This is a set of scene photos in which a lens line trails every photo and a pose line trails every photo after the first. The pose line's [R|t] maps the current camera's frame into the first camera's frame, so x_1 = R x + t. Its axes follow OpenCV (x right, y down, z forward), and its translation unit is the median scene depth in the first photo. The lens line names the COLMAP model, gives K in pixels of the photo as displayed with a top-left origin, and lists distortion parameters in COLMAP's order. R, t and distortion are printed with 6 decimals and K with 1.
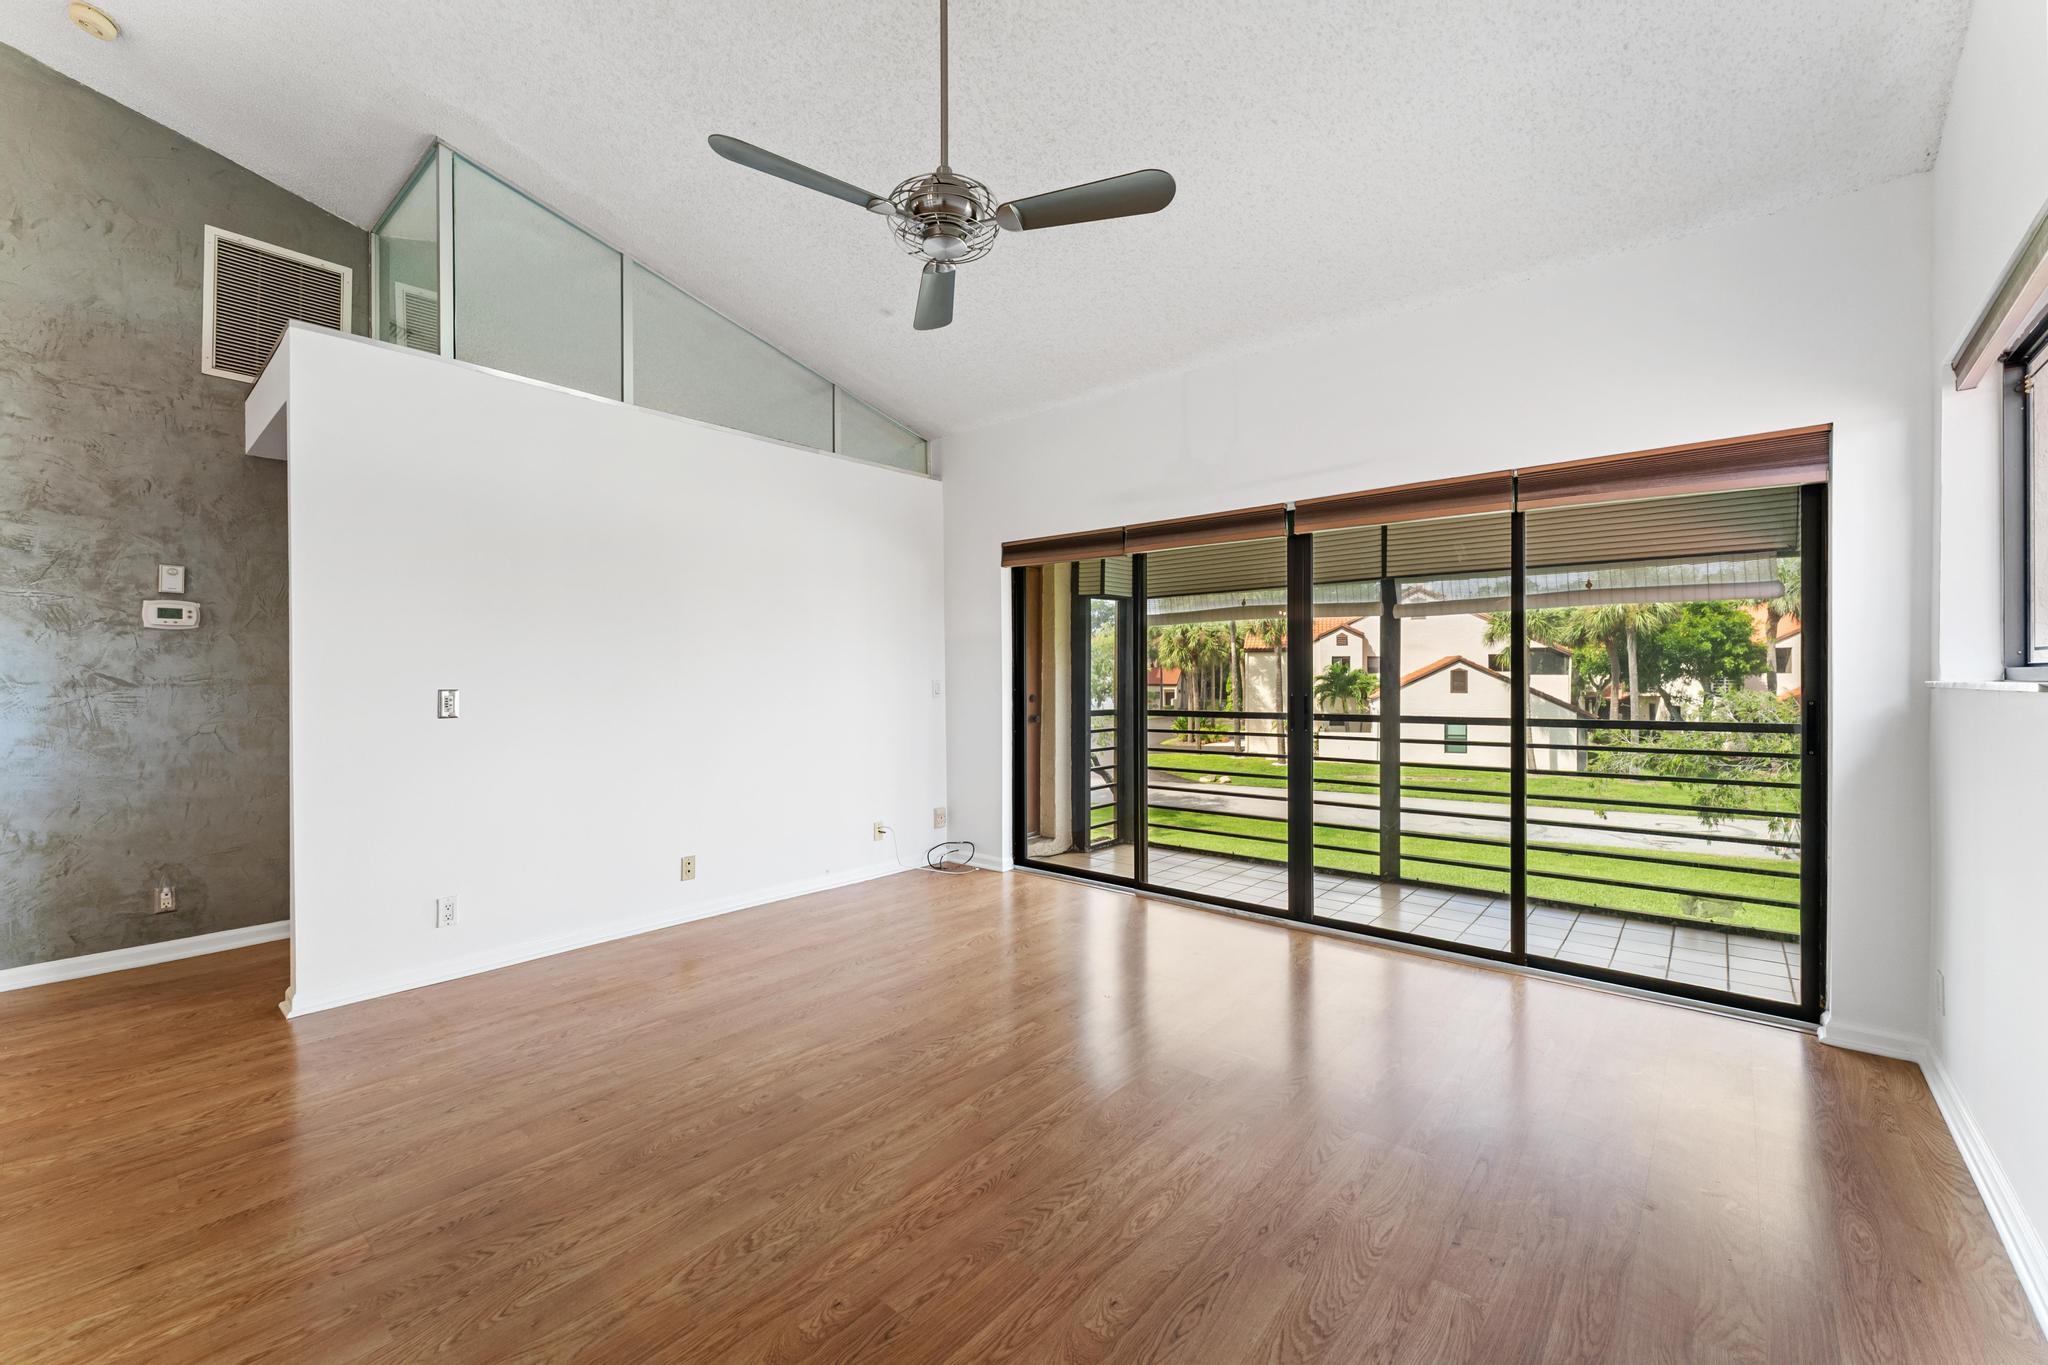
lens RADIAL K [[821.6, 0, 1024.0], [0, 821.6, 682.5], [0, 0, 1]] dist [-0.005327, -0.000188]
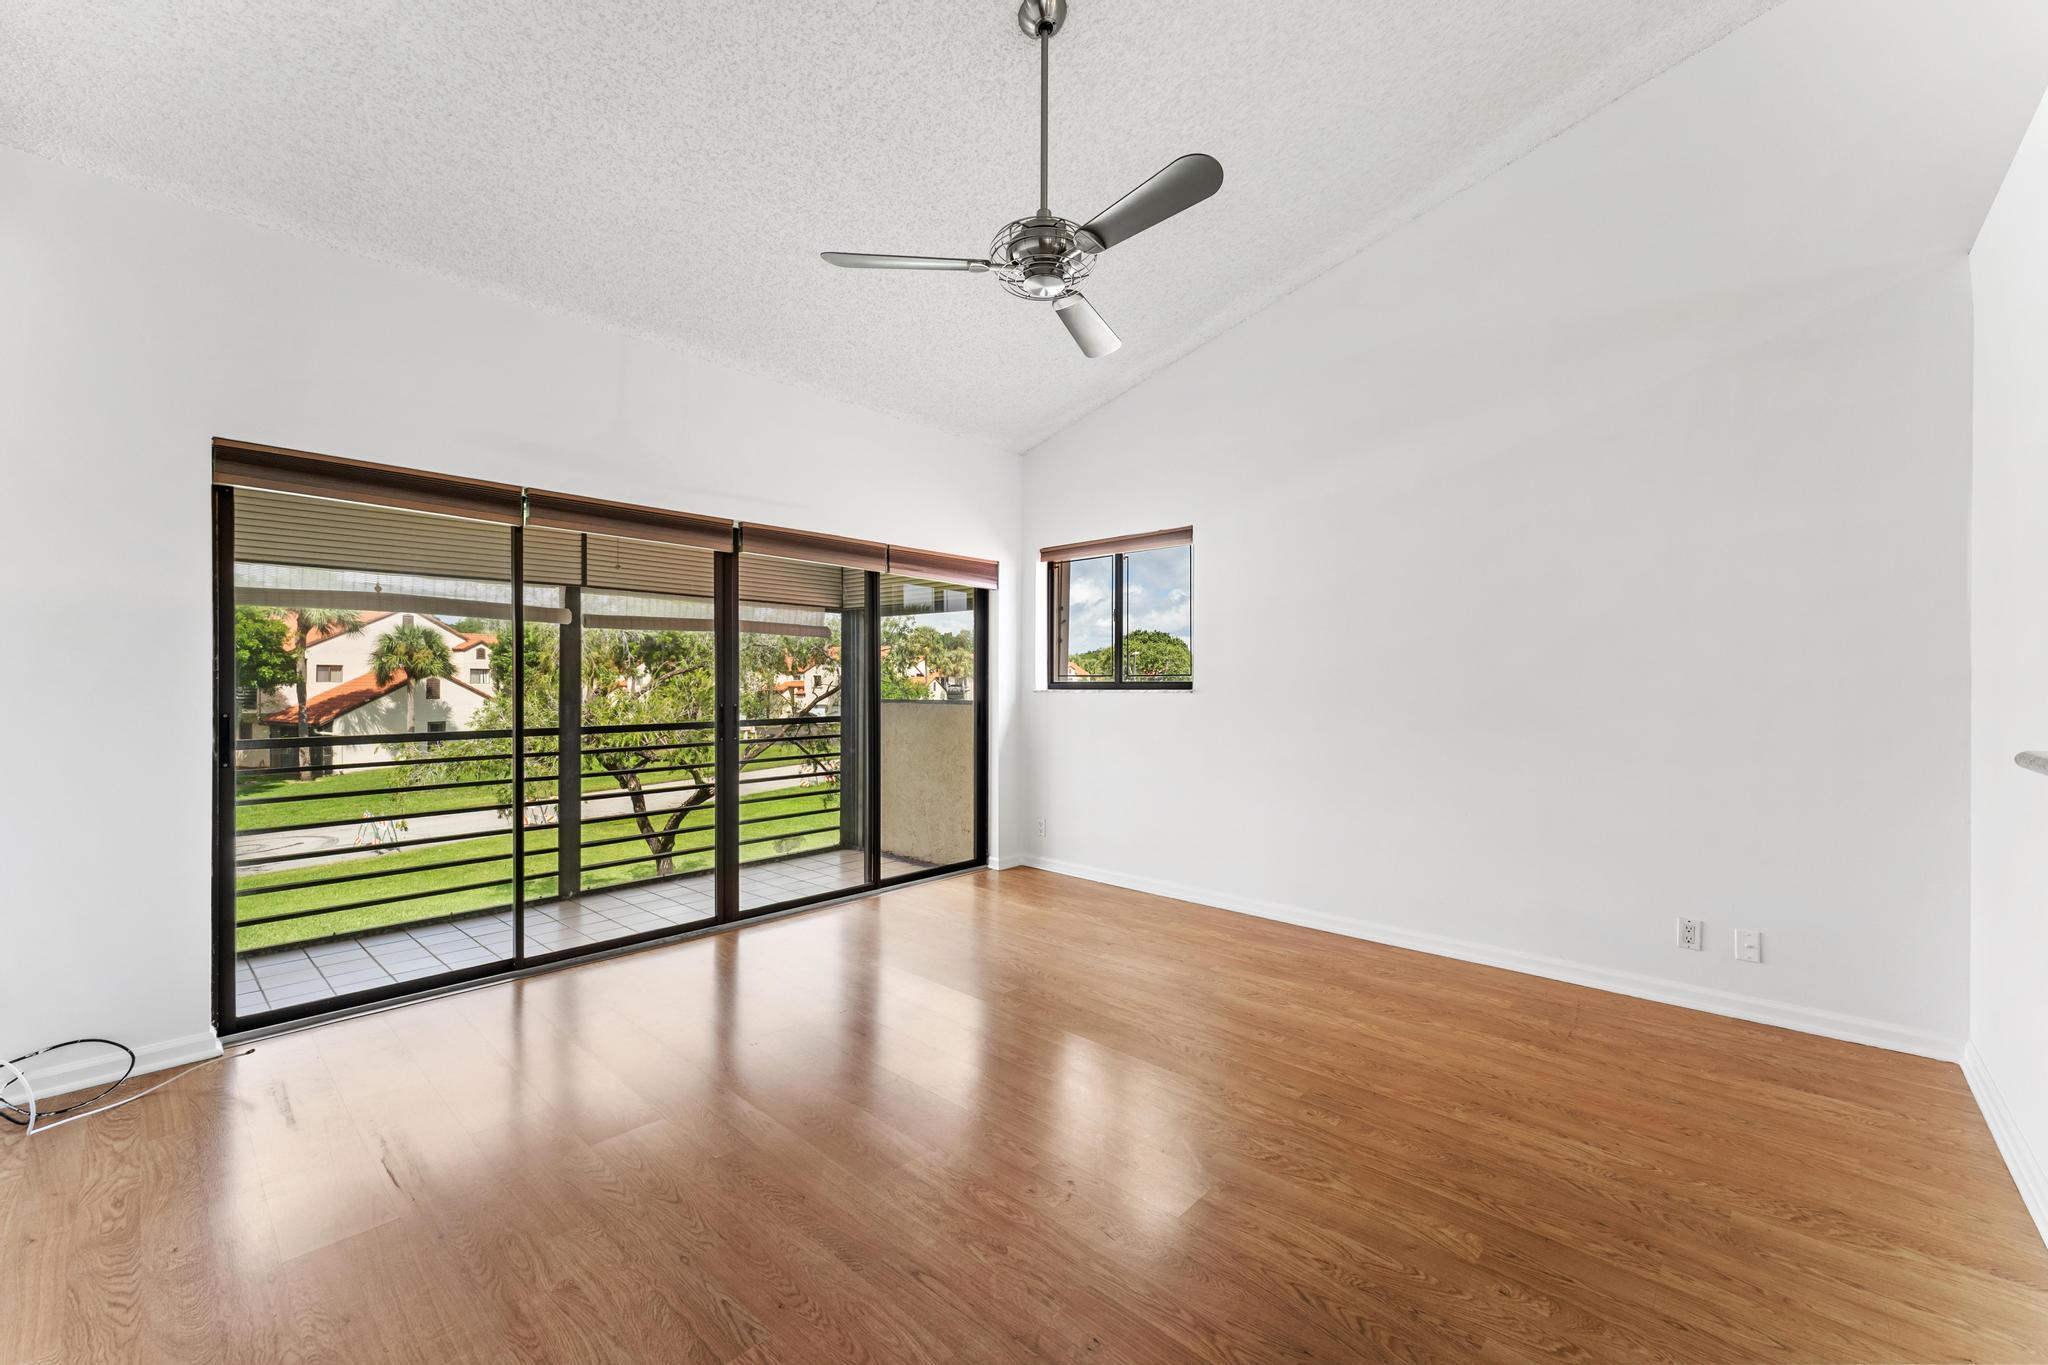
lens RADIAL K [[821.6, 0, 1024.0], [0, 821.6, 682.5], [0, 0, 1]] dist [-0.005327, -0.000188]
pose [[0.034270, 0.005127, 0.999399, -0.838461], [0.007218, 0.999959, -0.005378, -0.005503], [-0.999387, 0.007398, 0.034231, 0.709227]]
